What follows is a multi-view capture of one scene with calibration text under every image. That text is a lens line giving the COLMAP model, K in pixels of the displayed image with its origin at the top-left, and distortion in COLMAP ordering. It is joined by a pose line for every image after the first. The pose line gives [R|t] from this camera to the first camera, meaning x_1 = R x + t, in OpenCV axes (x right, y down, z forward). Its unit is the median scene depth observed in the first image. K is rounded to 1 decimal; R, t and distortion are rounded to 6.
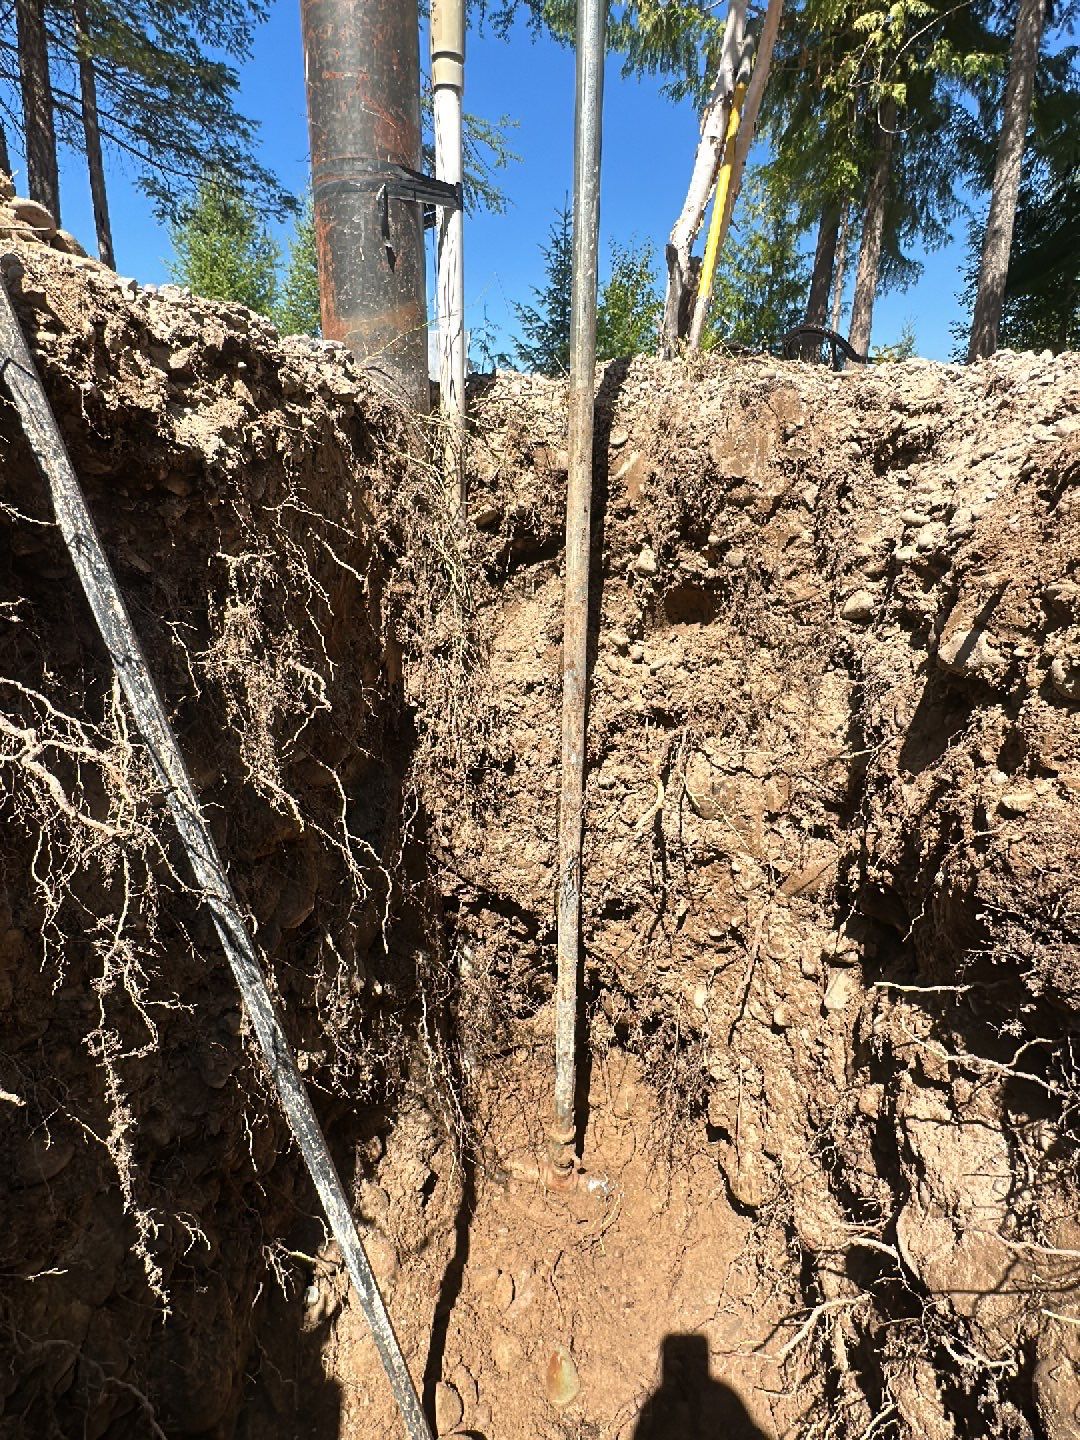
lens RADIAL K [[734.3, 0, 540.0], [0, 734.3, 720.0], [0, 0, 1]] dist [-0.000870, 0.000919]
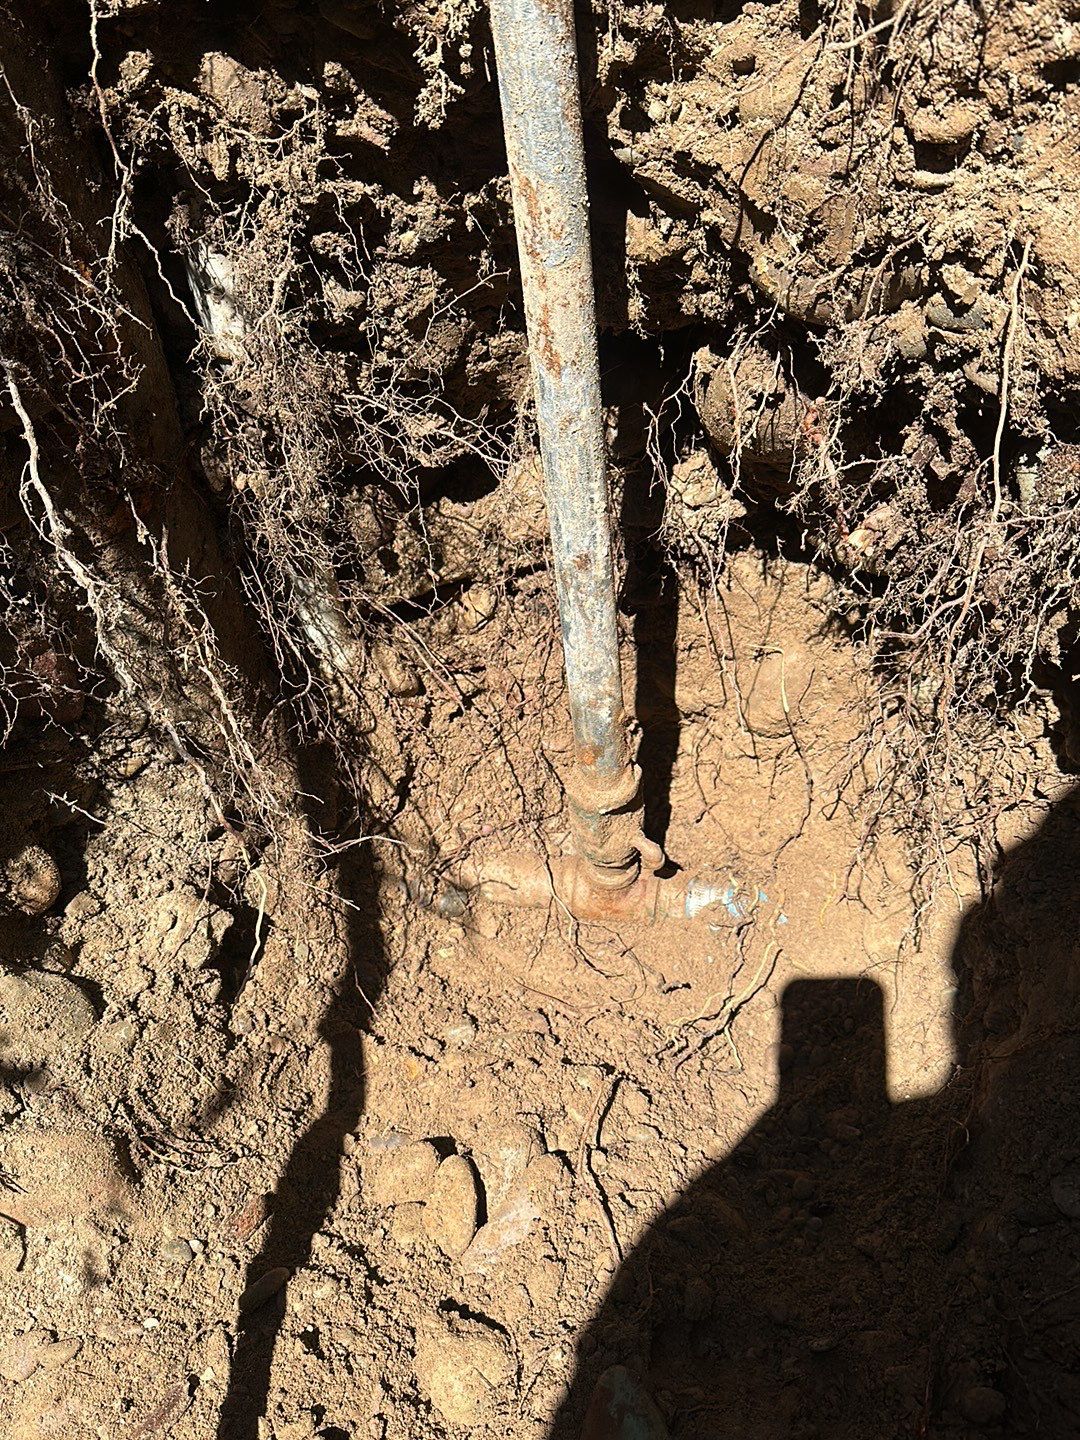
lens RADIAL K [[1304.1, 0, 535.2], [0, 1304.1, 721.7], [0, 0, 1]] dist [0.205606, -0.376256]
pose [[0.993688, -0.091136, -0.065405, 0.051149], [0.110813, 0.888126, 0.446041, 0.307147], [0.017437, -0.450473, 0.892620, 0.553450]]
